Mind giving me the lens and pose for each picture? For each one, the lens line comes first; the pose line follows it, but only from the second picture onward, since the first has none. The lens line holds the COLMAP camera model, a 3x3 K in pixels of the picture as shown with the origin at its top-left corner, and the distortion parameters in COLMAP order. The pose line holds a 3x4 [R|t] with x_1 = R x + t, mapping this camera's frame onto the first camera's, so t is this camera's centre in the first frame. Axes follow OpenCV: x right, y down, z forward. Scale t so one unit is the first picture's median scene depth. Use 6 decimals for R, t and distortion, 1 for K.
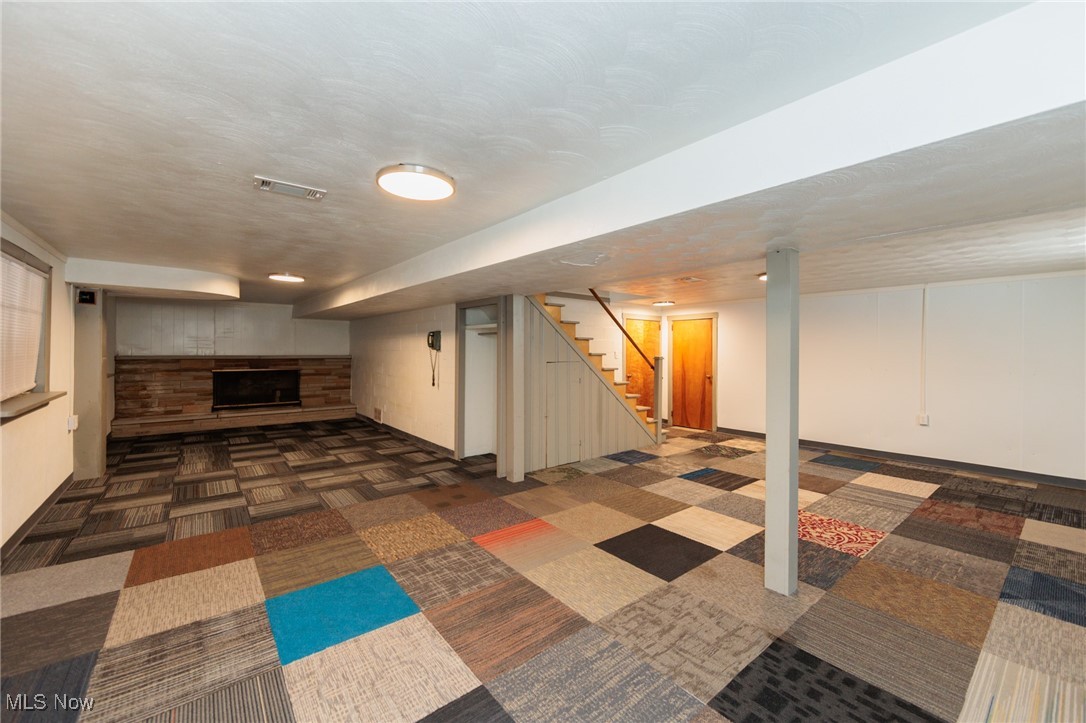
lens RADIAL K [[429.2, 0, 546.8], [0, 429.2, 352.3], [0, 0, 1]] dist [-0.001253, -0.000168]
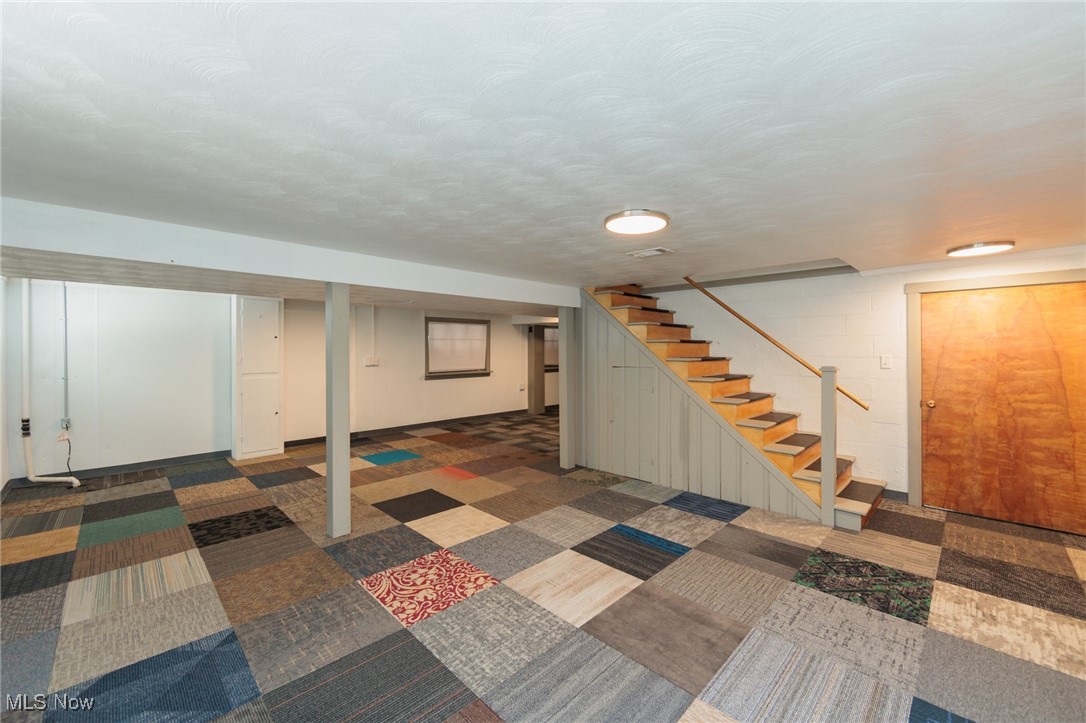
lens RADIAL K [[429.2, 0, 546.8], [0, 429.2, 352.3], [0, 0, 1]] dist [-0.001253, -0.000168]
pose [[0.115666, -0.002811, -0.993284, 0.924428], [-0.000151, 0.999996, -0.002848, -0.006083], [0.993288, 0.000480, 0.115666, 0.705193]]
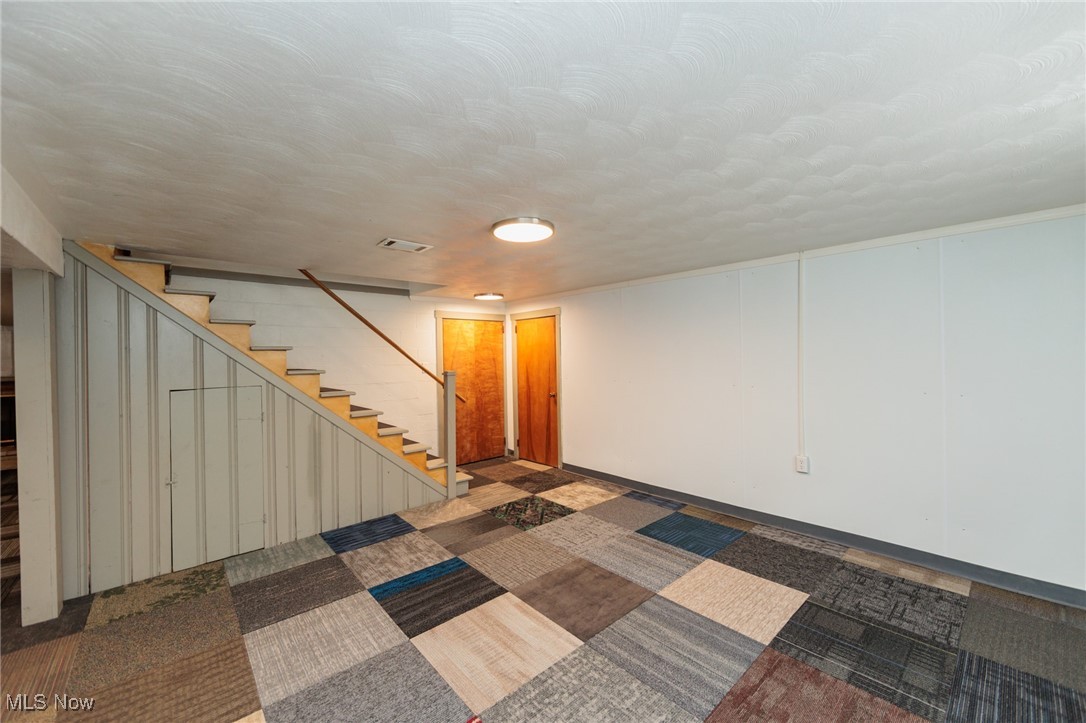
lens RADIAL K [[421.4, 0, 544.8], [0, 421.4, 355.4], [0, 0, 1]] dist [-0.001211, -0.000248]
pose [[0.998415, -0.020712, 0.052326, 0.459562], [0.021006, 0.999766, -0.005077, -0.009917], [-0.052209, 0.006168, 0.998617, 0.386037]]
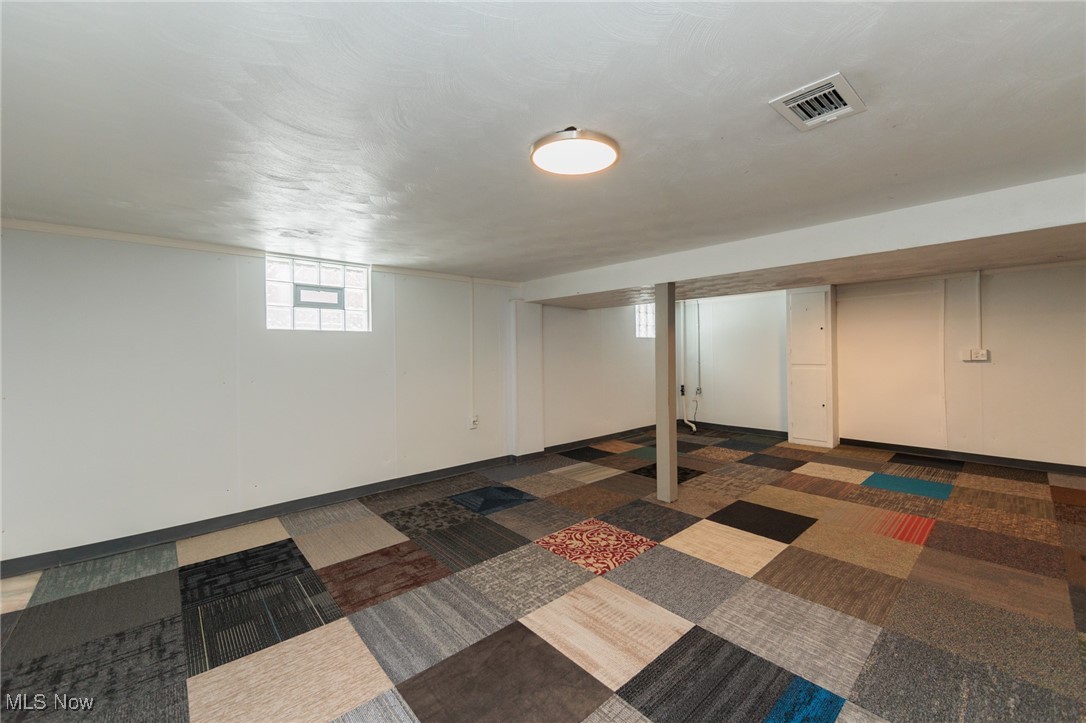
lens RADIAL K [[429.2, 0, 546.8], [0, 429.2, 352.3], [0, 0, 1]] dist [-0.001253, -0.000168]
pose [[-0.998350, 0.008217, -0.056831, 0.505275], [0.007961, 0.999957, 0.004735, 0.001535], [0.056867, 0.004275, -0.998373, 1.197215]]
